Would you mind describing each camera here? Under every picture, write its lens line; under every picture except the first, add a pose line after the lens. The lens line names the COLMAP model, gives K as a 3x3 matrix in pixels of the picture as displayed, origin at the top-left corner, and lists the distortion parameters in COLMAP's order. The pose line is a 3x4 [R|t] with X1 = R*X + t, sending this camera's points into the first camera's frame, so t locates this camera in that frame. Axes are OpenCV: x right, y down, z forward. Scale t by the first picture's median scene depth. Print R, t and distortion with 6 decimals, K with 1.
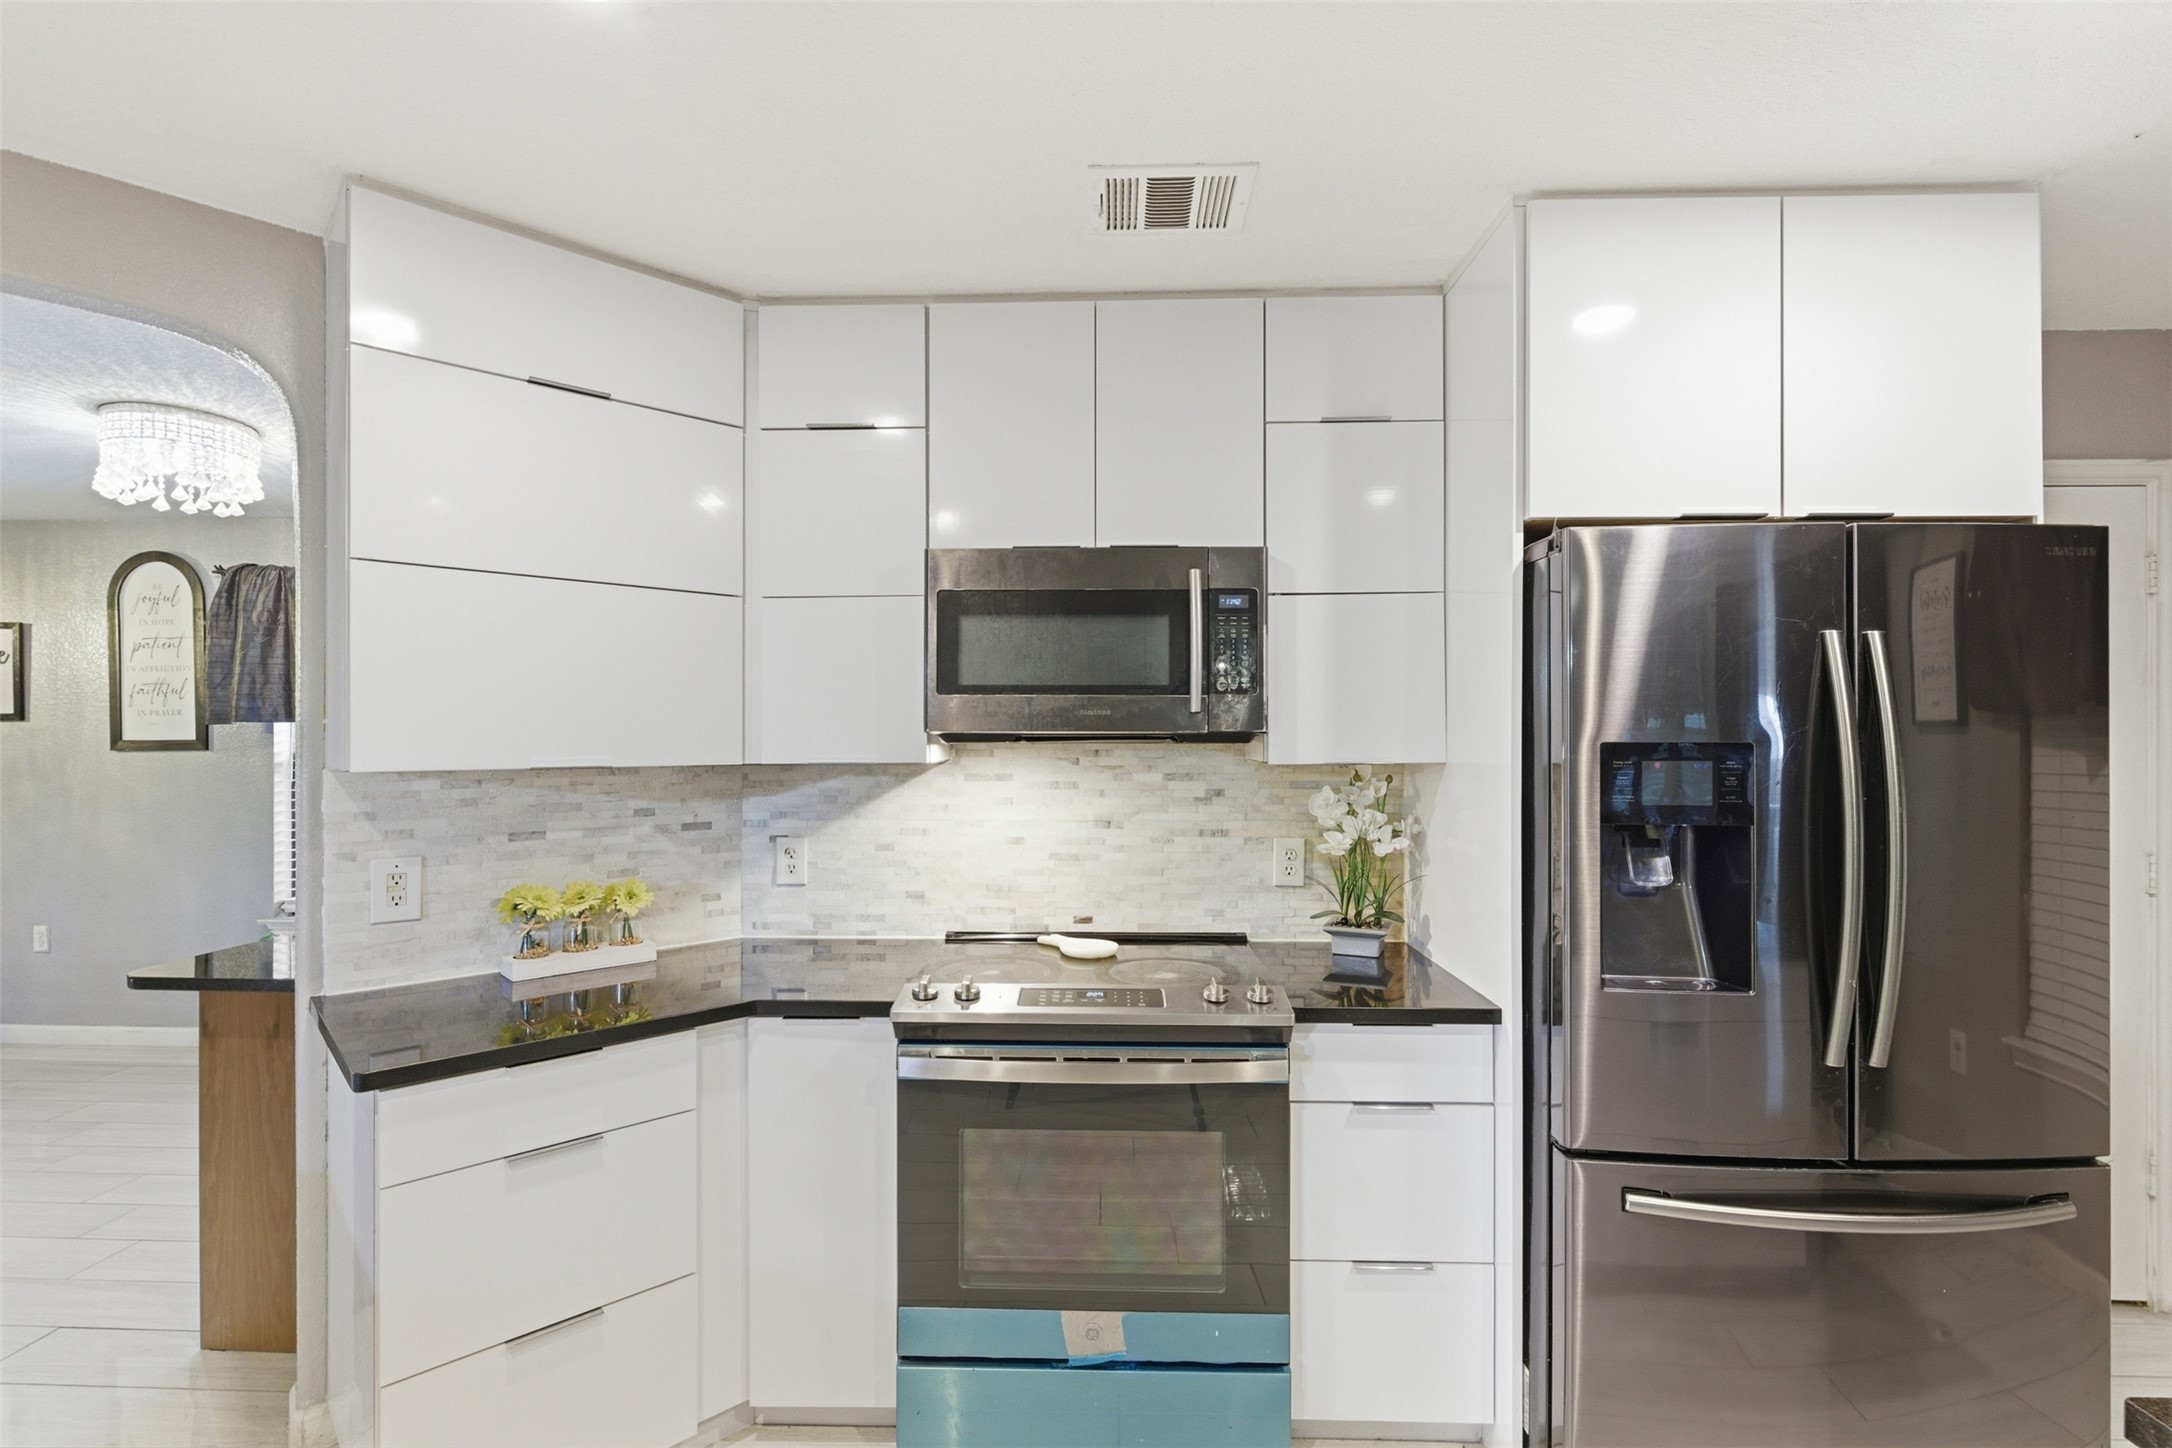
lens RADIAL K [[992.6, 0, 1085.1], [0, 992.6, 737.7], [0, 0, 1]] dist [-0.001077, 0.000039]
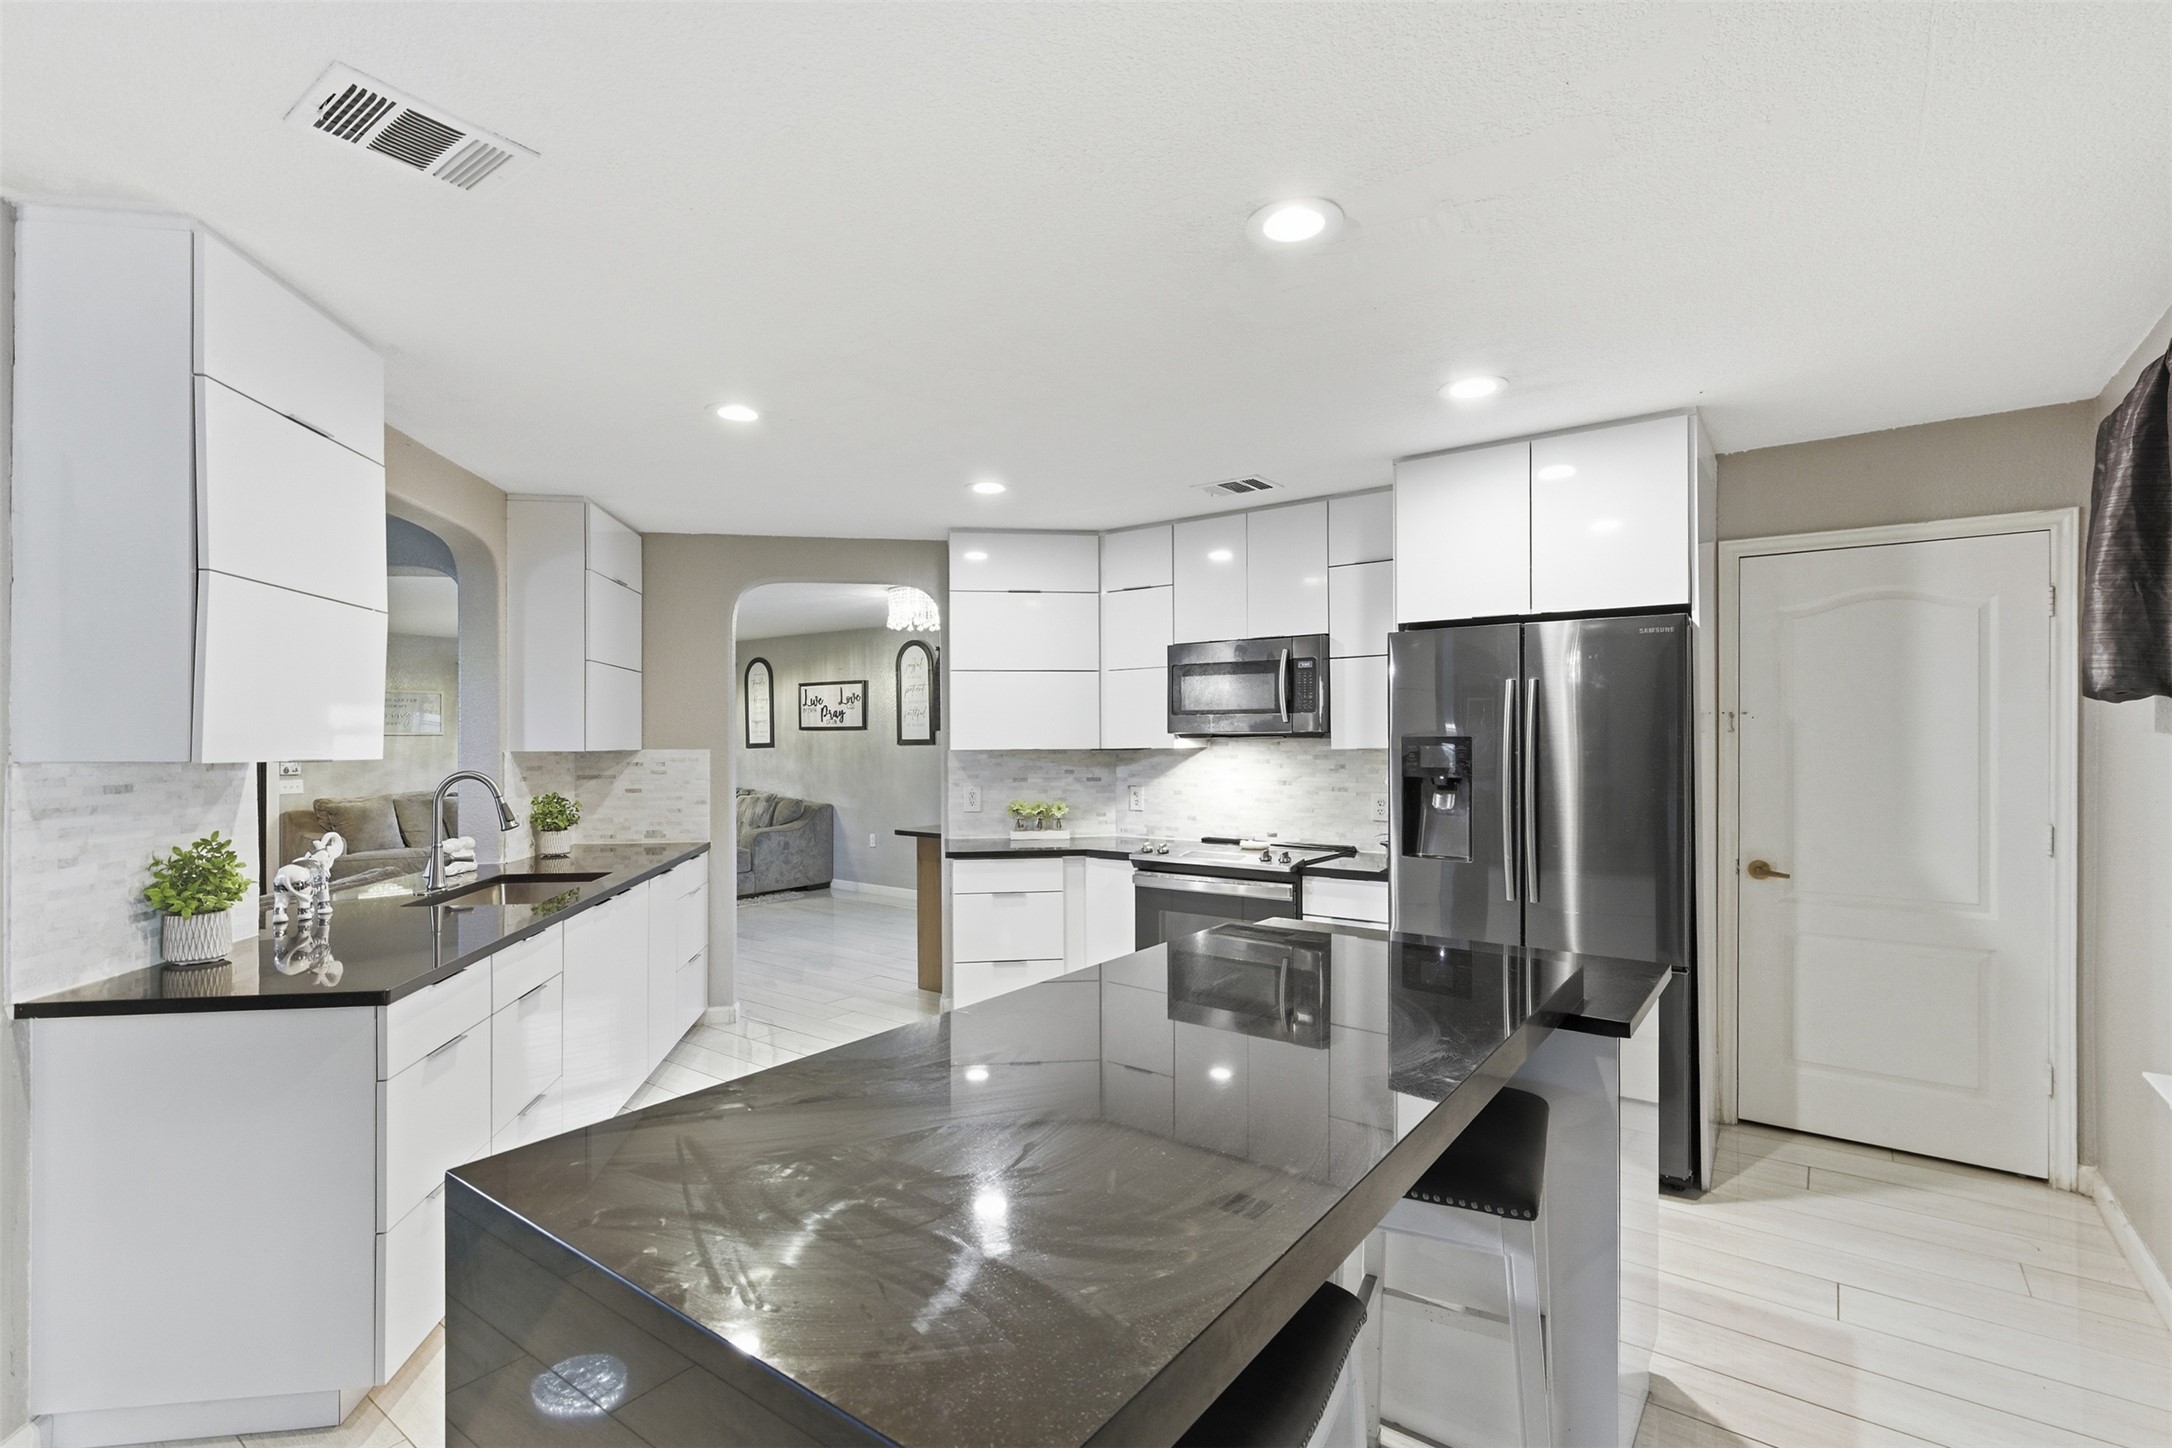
lens RADIAL K [[992.6, 0, 1085.1], [0, 992.6, 737.7], [0, 0, 1]] dist [-0.001077, 0.000039]
pose [[0.824144, -0.004770, -0.566361, 0.767060], [0.005822, 0.999983, 0.000049, 0.001902], [0.566351, -0.003338, 0.824157, -0.716431]]
